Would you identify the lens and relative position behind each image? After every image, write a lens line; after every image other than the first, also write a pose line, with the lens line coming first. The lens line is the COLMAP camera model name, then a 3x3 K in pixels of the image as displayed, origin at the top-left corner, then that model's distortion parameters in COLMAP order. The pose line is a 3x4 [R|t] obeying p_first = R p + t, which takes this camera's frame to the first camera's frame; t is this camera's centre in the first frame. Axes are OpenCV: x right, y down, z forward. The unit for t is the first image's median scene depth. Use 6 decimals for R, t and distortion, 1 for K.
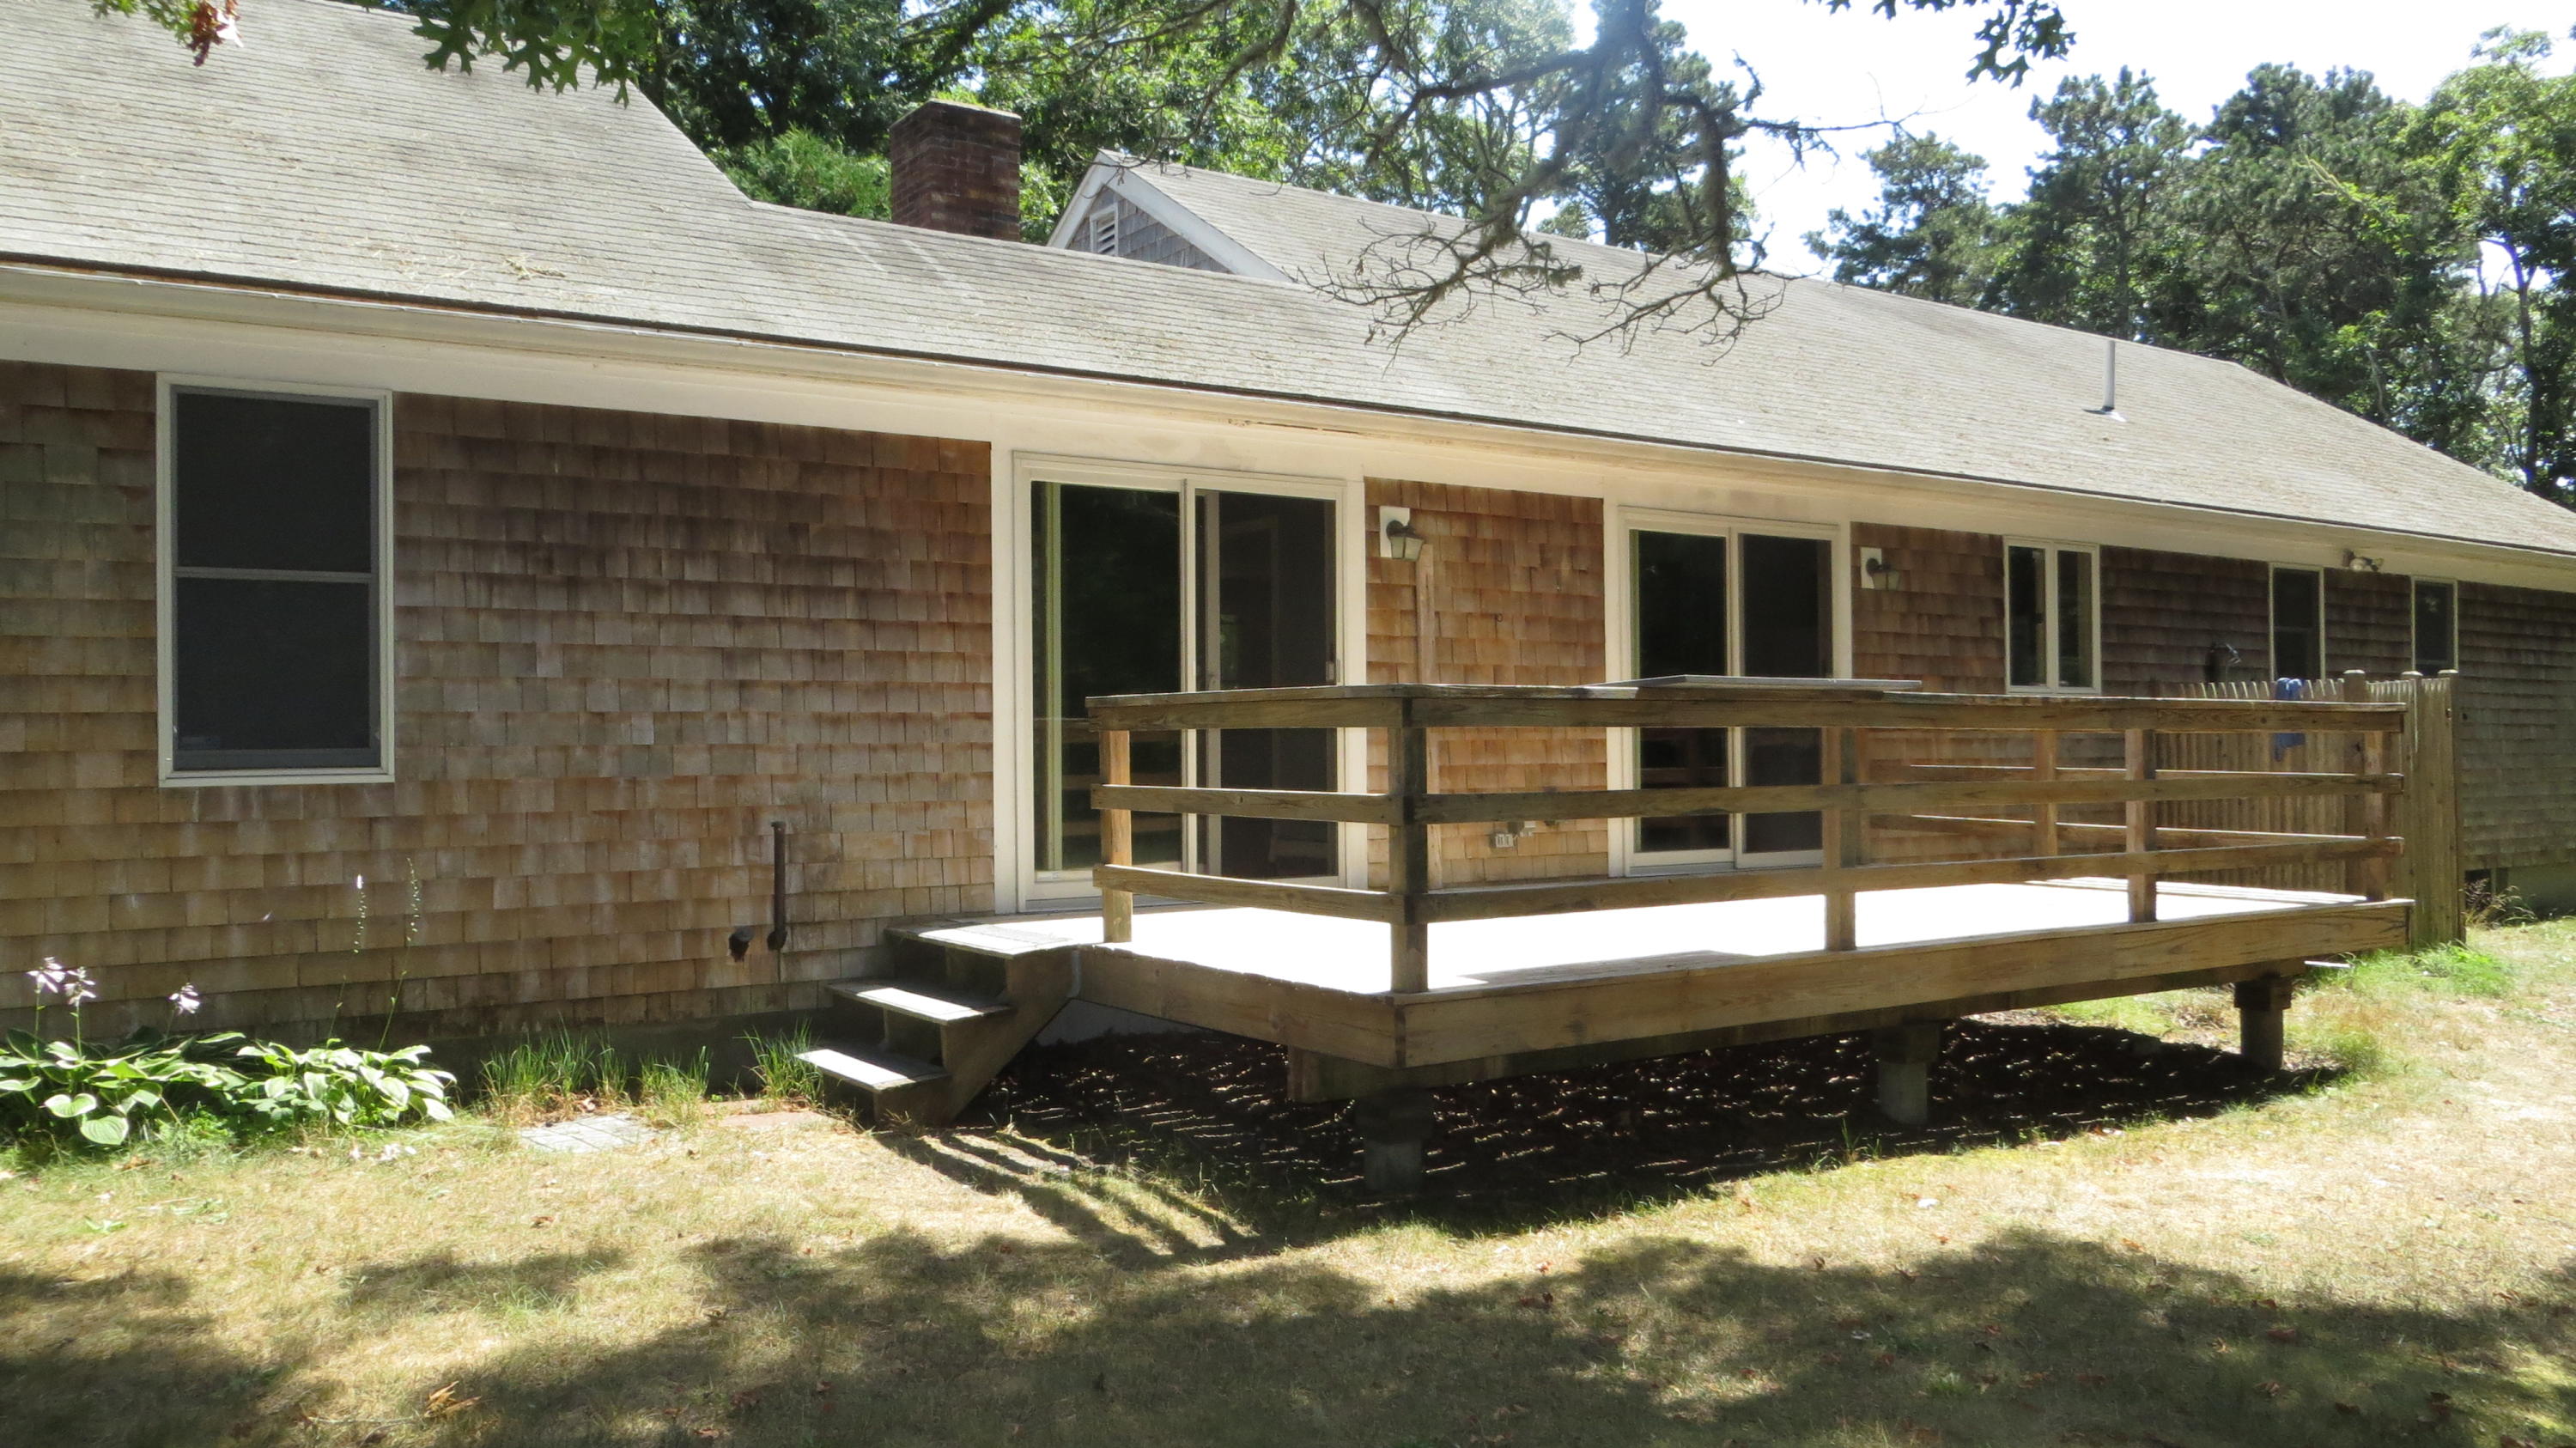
lens RADIAL K [[1948.9, 0, 1288.0], [0, 1948.9, 724.0], [0, 0, 1]] dist [-0.012621, 0.005612]
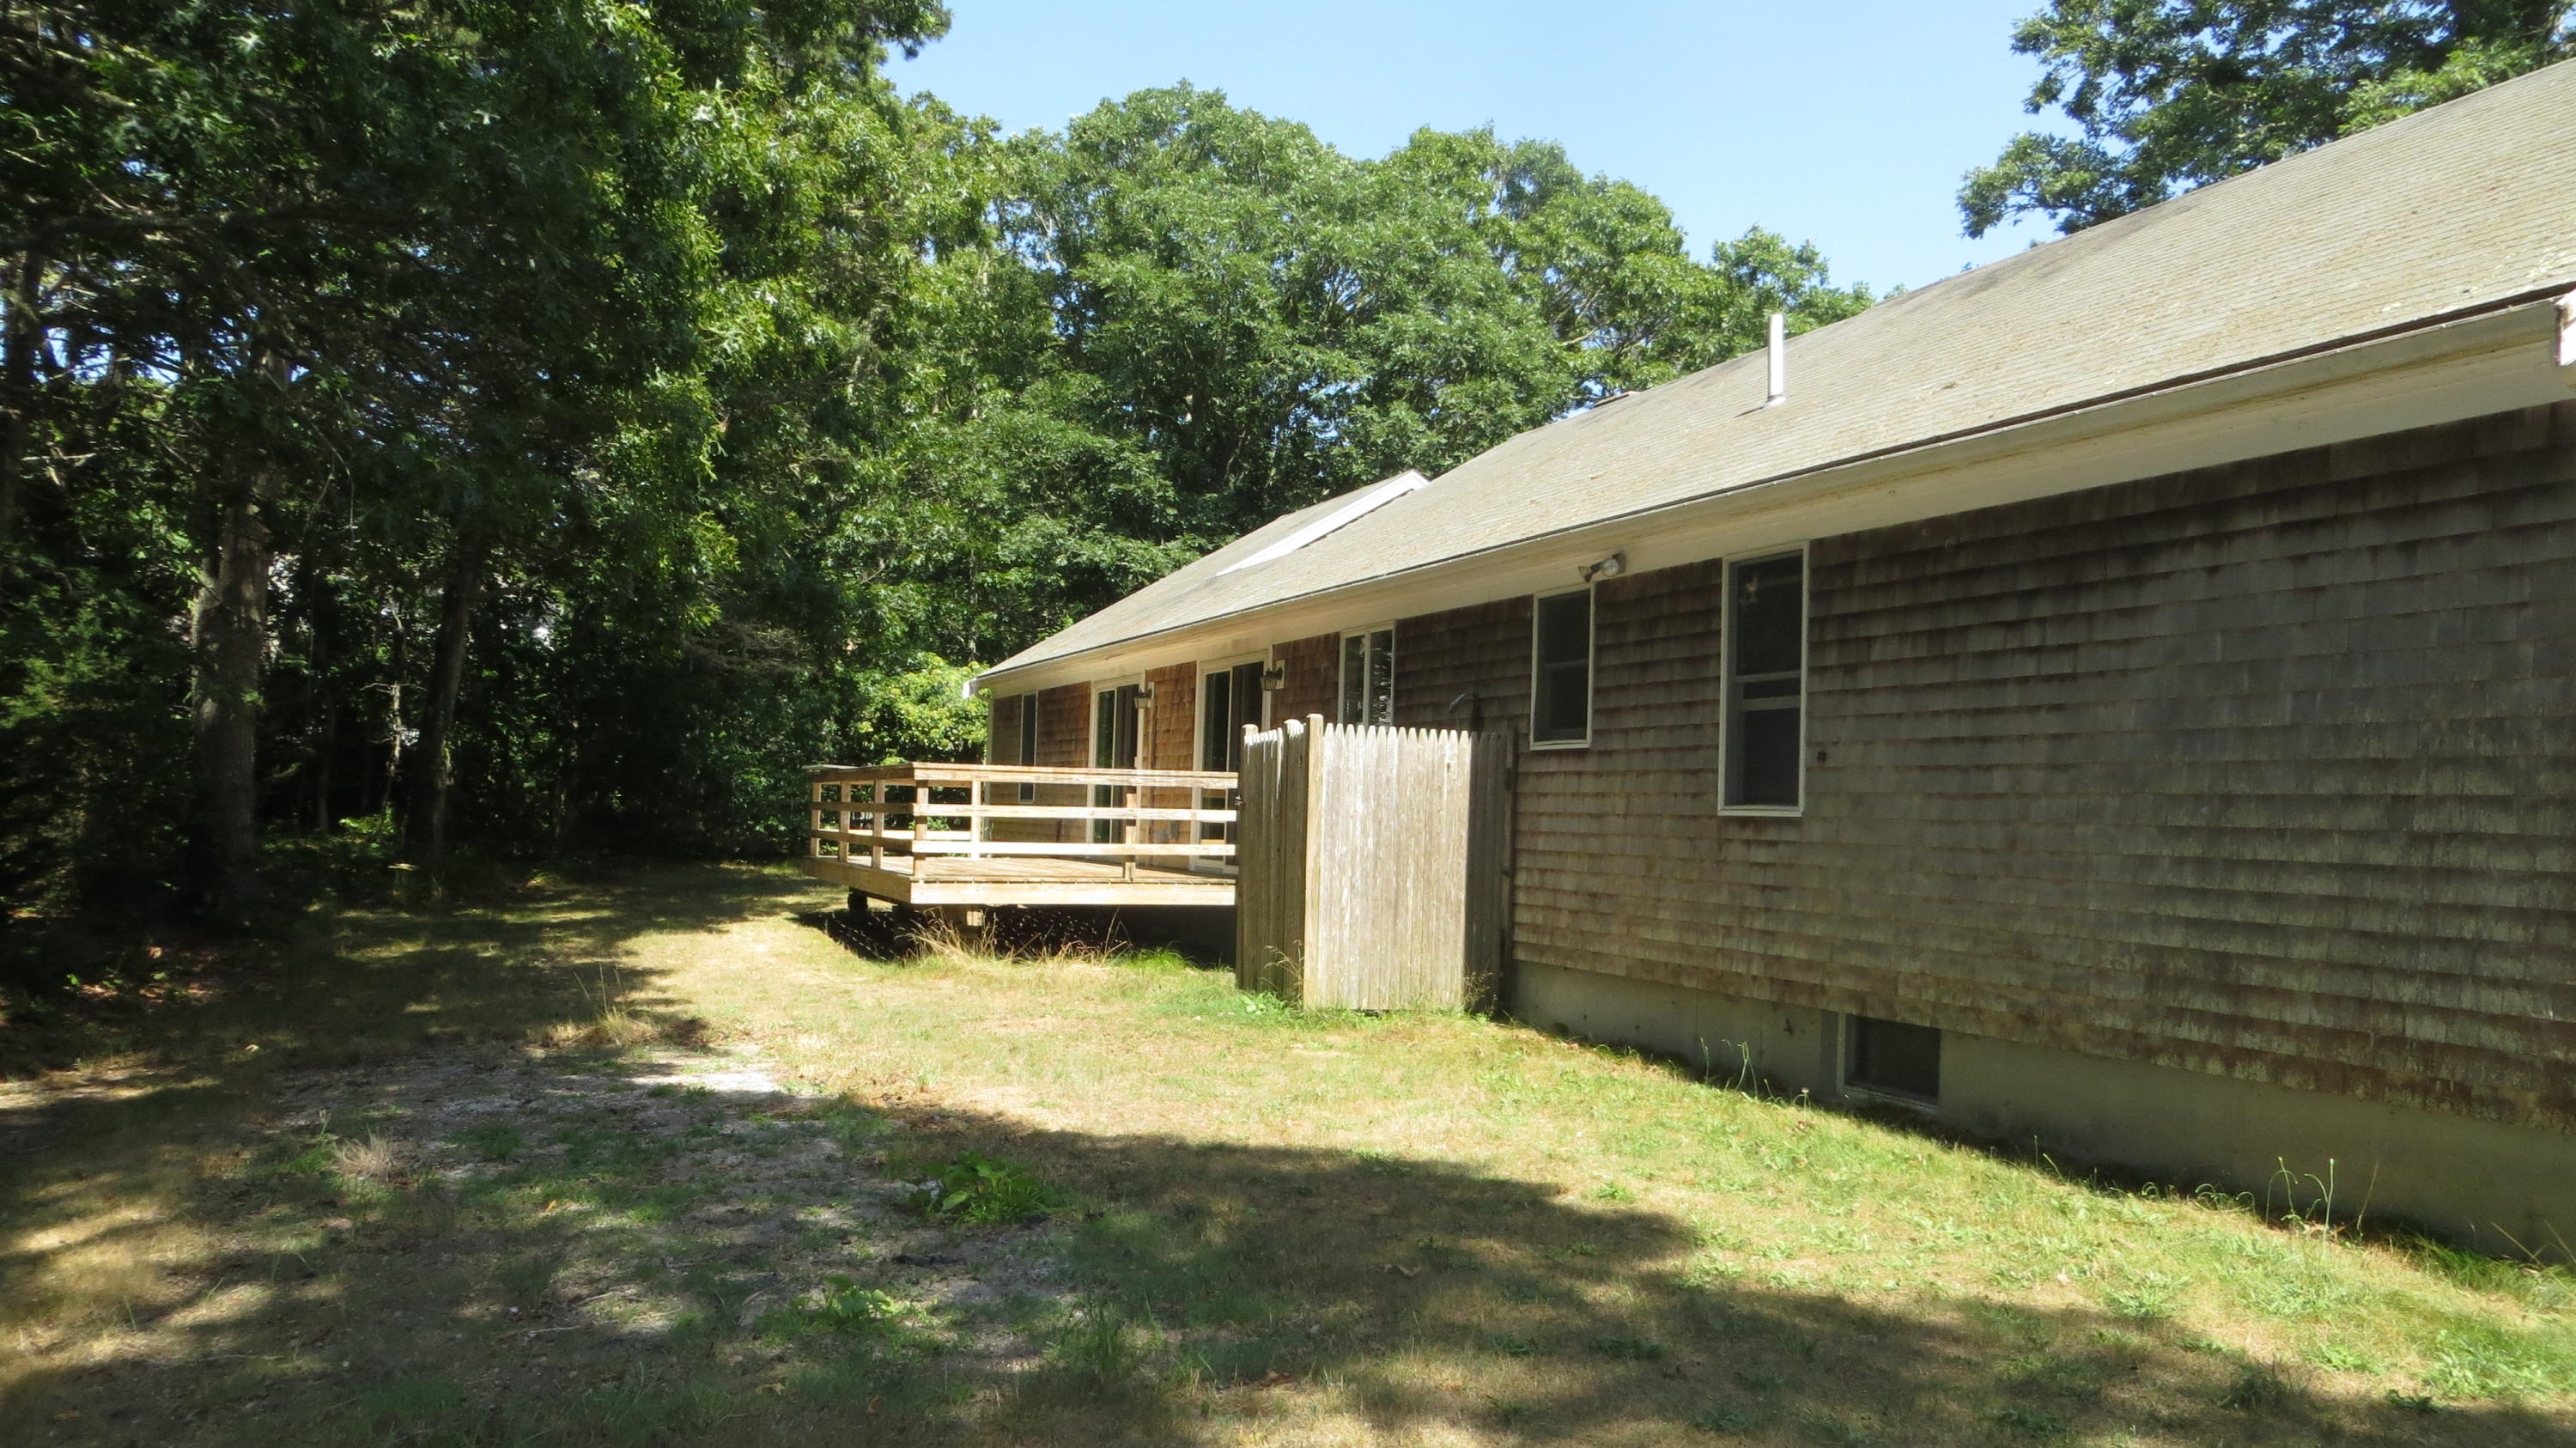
lens RADIAL K [[1948.9, 0, 1288.0], [0, 1948.9, 724.0], [0, 0, 1]] dist [-0.012621, 0.005612]
pose [[-0.307688, -0.030372, -0.951002, 1.371026], [-0.012632, 0.999533, -0.027834, 0.004340], [0.951403, 0.003449, -0.307928, 1.139535]]
